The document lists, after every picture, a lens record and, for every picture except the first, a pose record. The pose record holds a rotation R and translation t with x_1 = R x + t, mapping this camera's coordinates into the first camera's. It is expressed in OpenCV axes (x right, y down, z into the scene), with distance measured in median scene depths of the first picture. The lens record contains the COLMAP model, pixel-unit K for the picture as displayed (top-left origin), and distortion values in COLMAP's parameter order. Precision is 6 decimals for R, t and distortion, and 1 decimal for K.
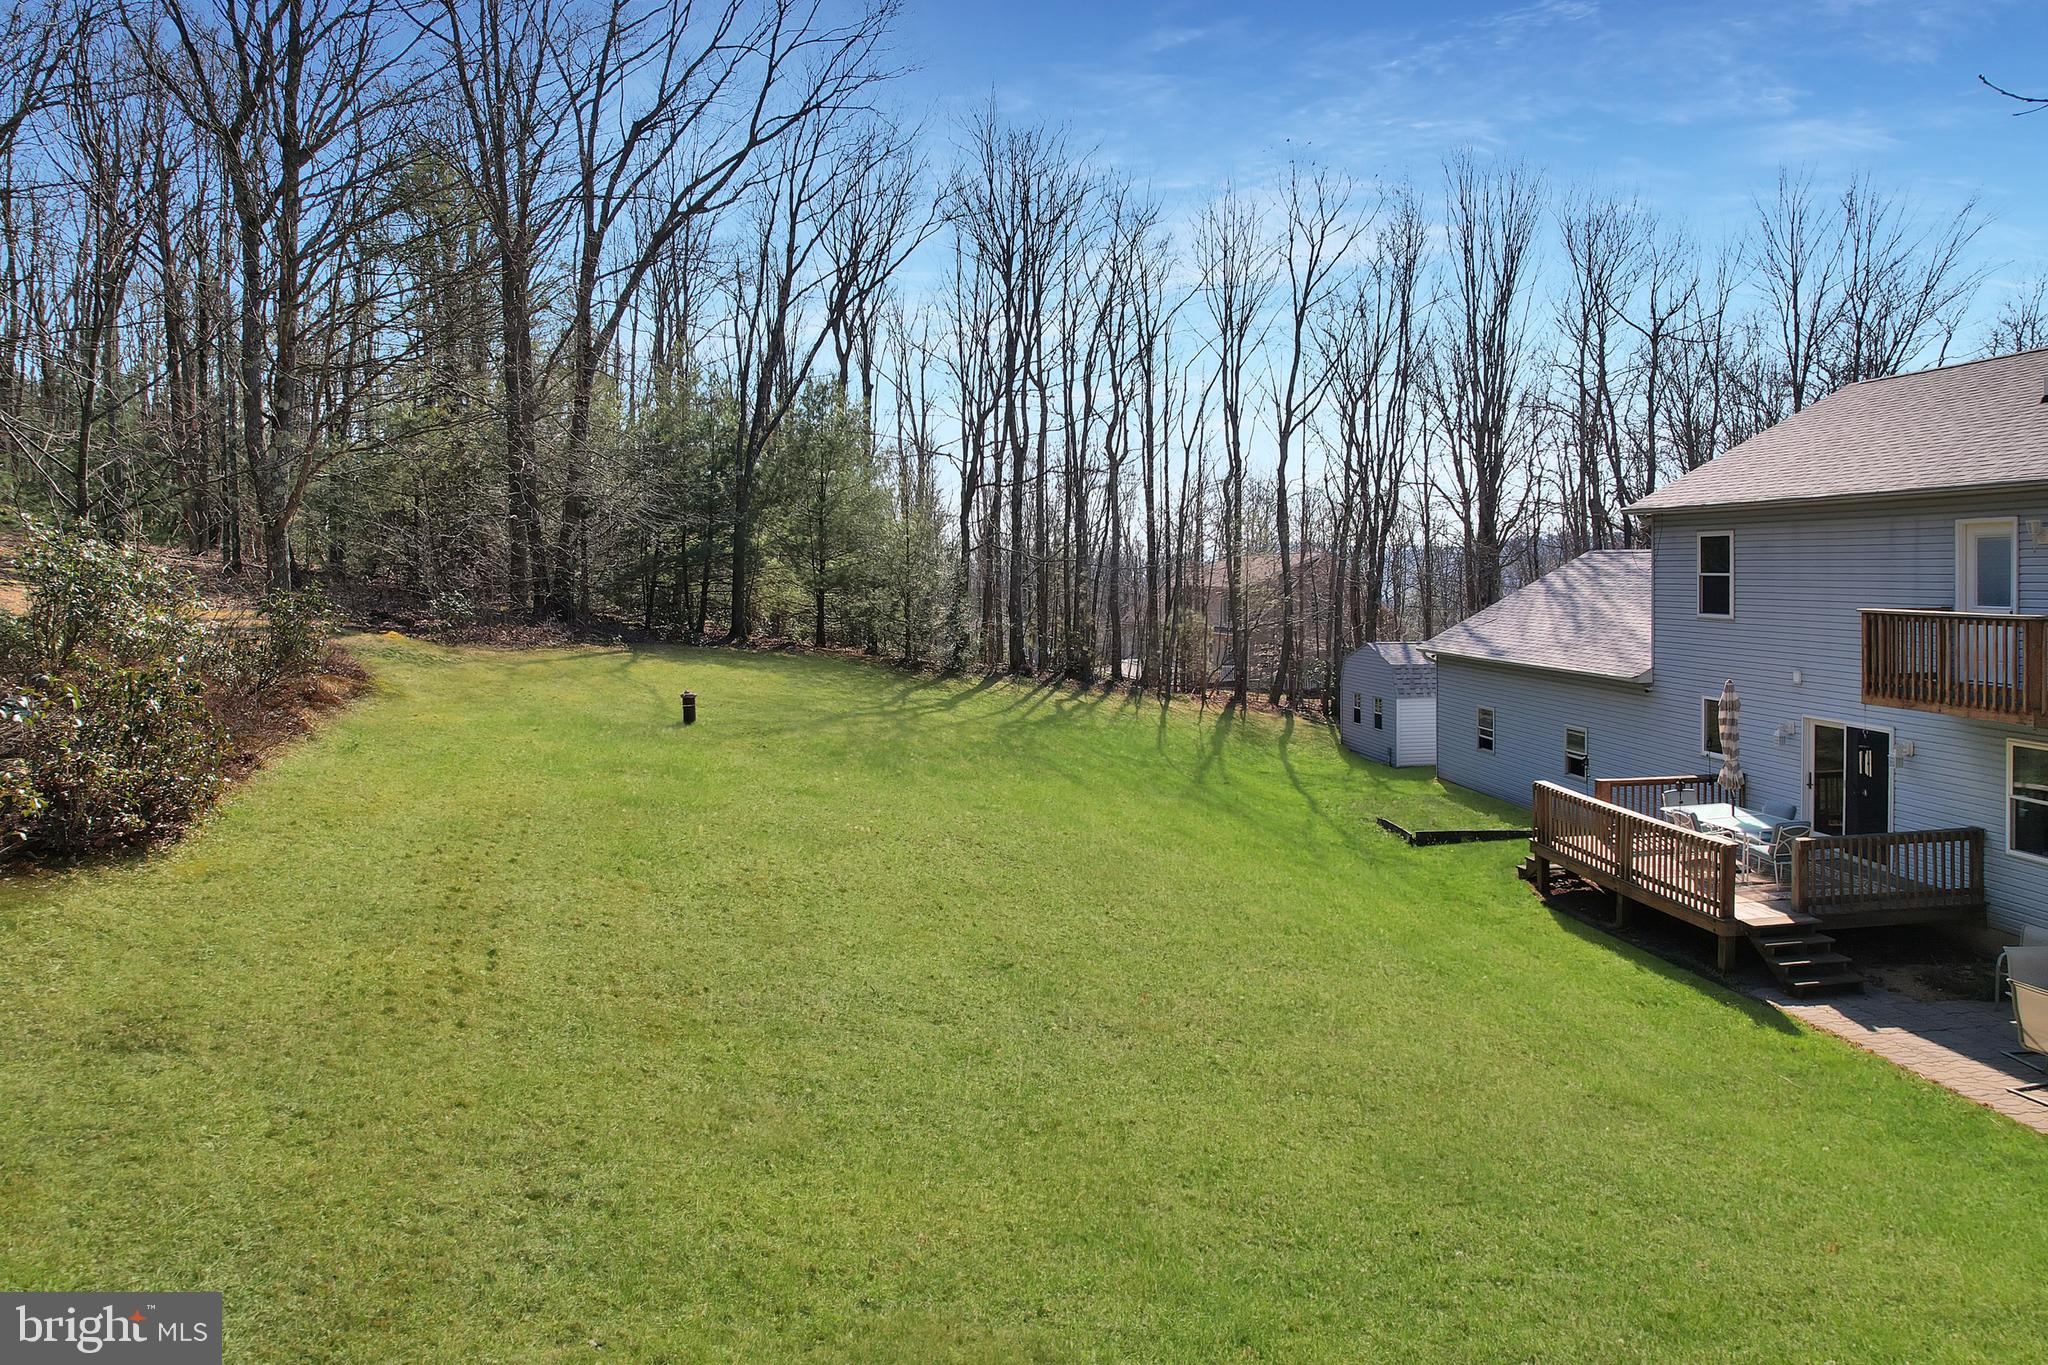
lens RADIAL K [[1331.8, 0, 1022.7], [0, 1331.8, 621.8], [0, 0, 1]] dist [-0.095770, 0.074648]
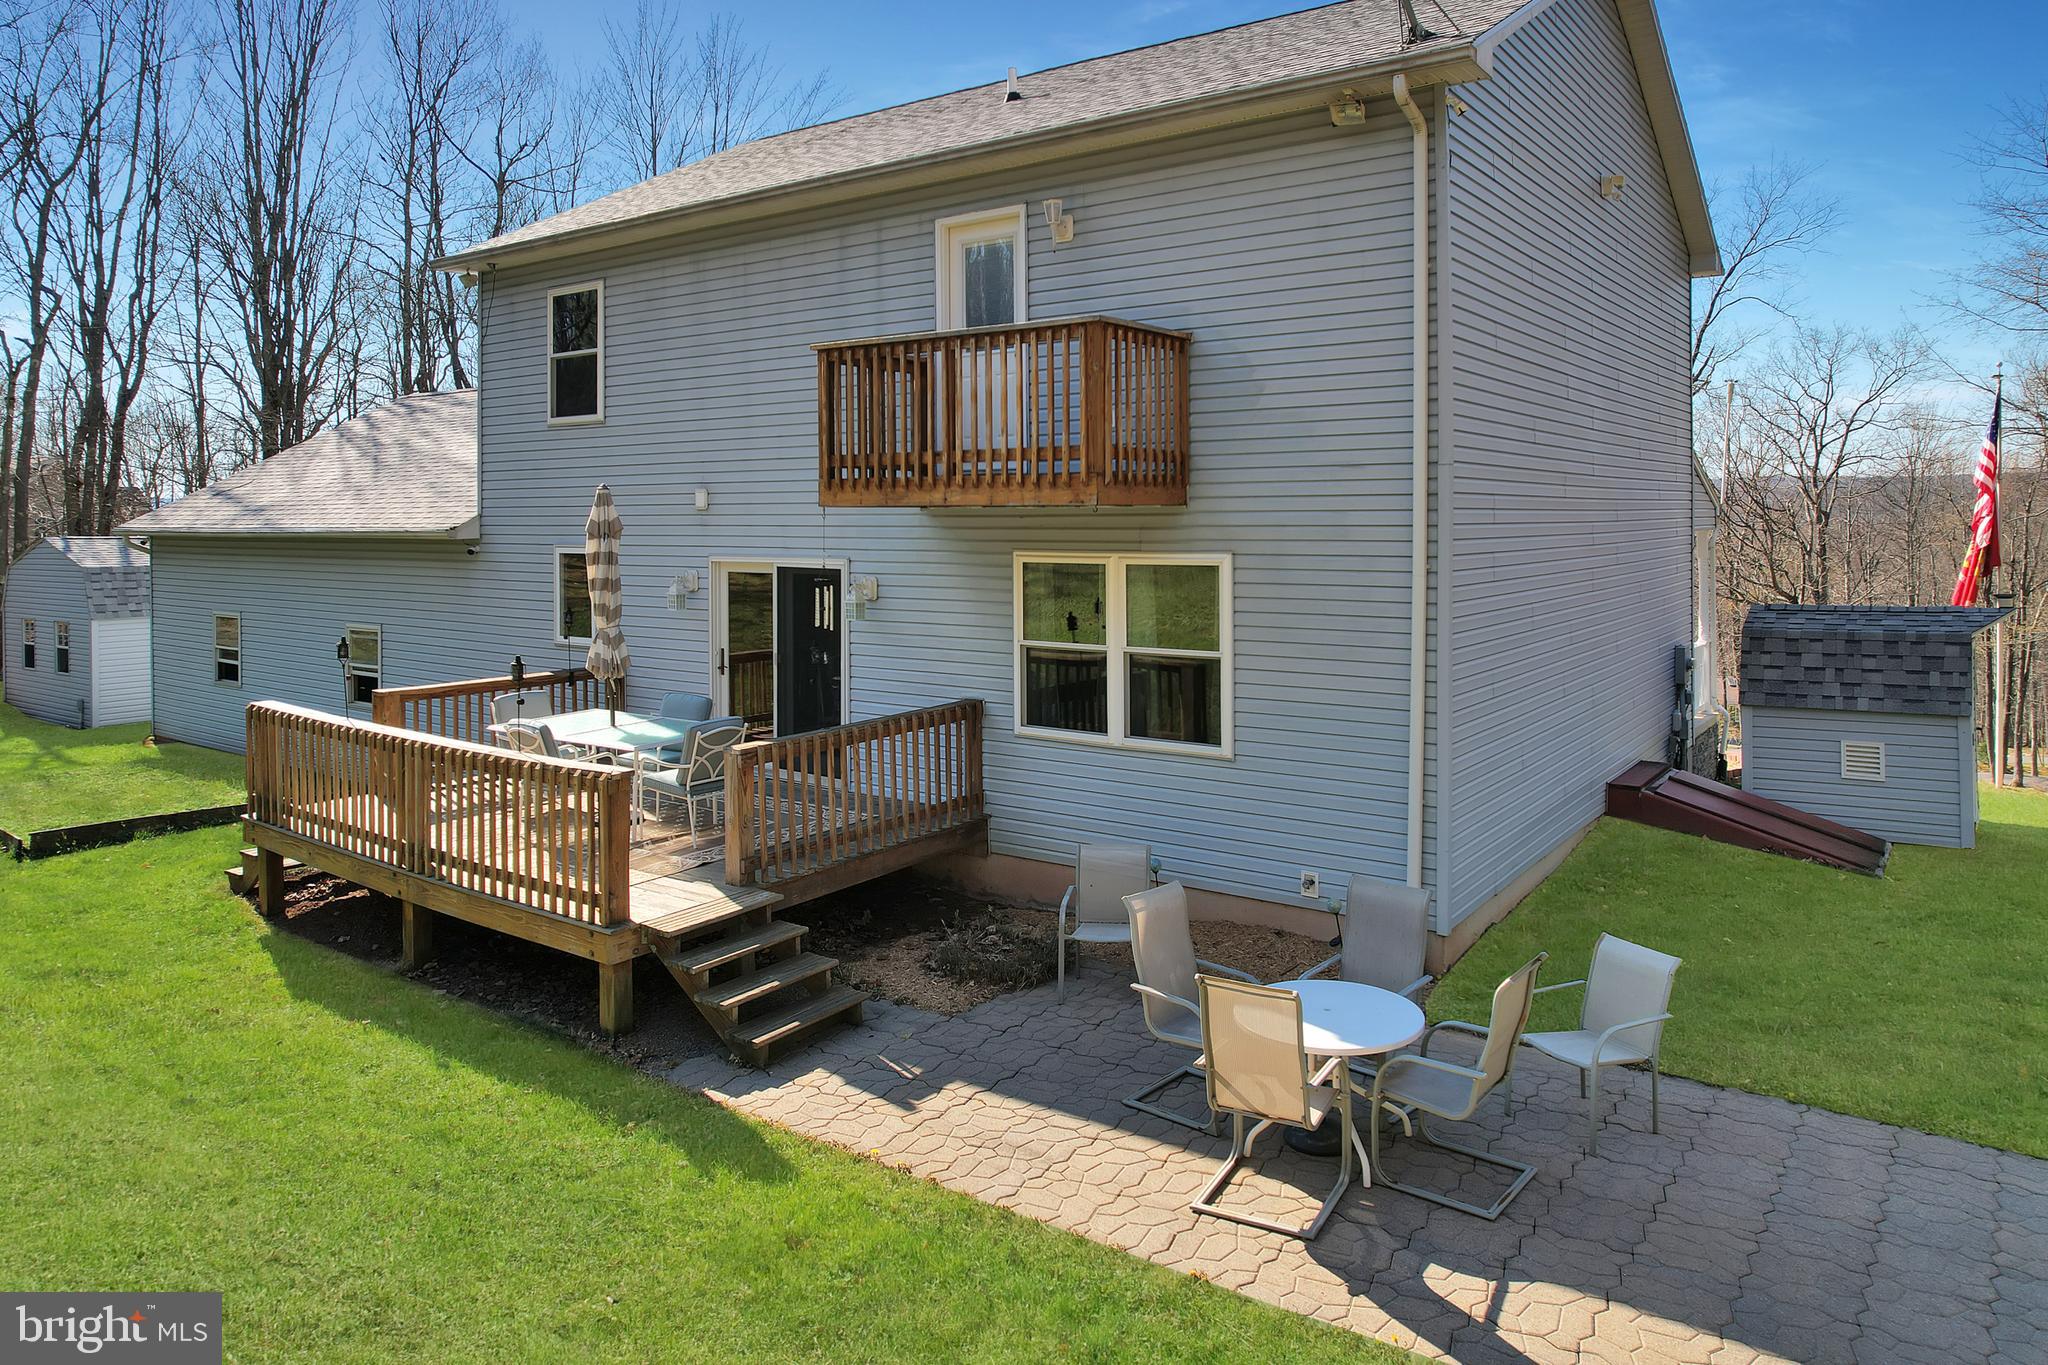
lens RADIAL K [[1356.1, 0, 1046.6], [0, 1356.1, 513.4], [0, 0, 1]] dist [-0.051312, 0.037298]
pose [[0.674364, 0.012877, 0.738287, 0.243834], [0.022677, 0.999015, -0.038139, 0.085310], [-0.738051, 0.042461, 0.673408, 0.471346]]
